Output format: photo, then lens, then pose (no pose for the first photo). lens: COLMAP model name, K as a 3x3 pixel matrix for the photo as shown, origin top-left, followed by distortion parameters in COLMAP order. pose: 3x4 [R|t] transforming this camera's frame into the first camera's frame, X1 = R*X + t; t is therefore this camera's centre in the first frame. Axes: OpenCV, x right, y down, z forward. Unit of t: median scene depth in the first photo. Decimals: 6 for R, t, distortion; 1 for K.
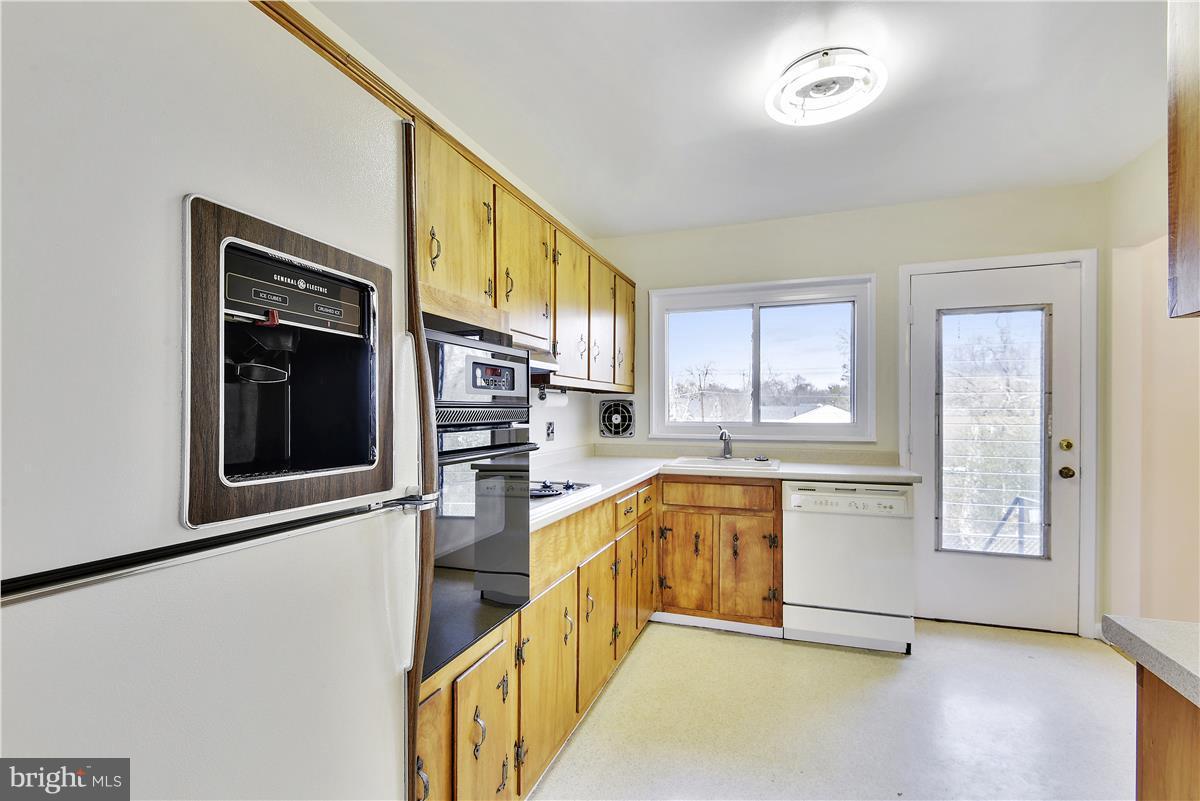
lens RADIAL K [[560.9, 0, 605.5], [0, 560.9, 415.5], [0, 0, 1]] dist [0.000337, -0.000786]
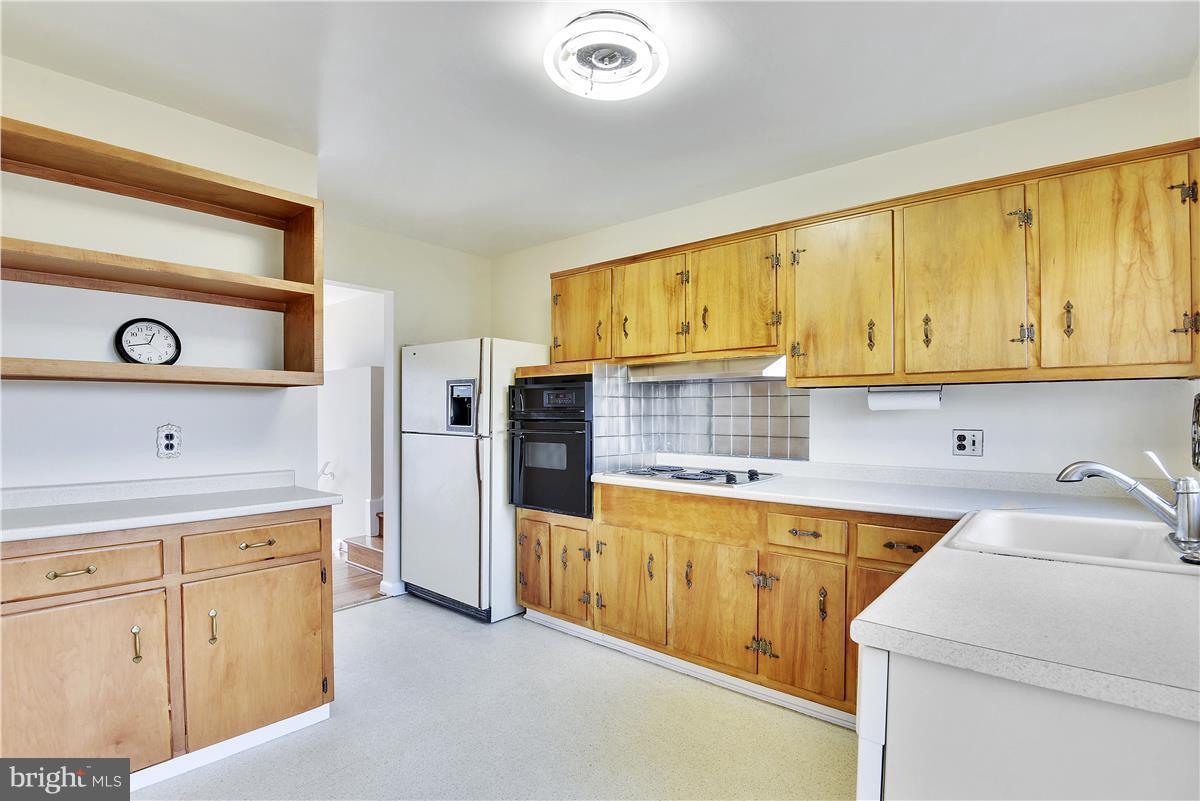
lens RADIAL K [[560.9, 0, 605.5], [0, 560.9, 415.5], [0, 0, 1]] dist [0.000337, -0.000786]
pose [[-0.369574, 0.002542, -0.929198, 1.341411], [-0.003533, 0.999985, 0.004141, -0.005892], [0.929194, 0.004813, -0.369560, 1.482953]]
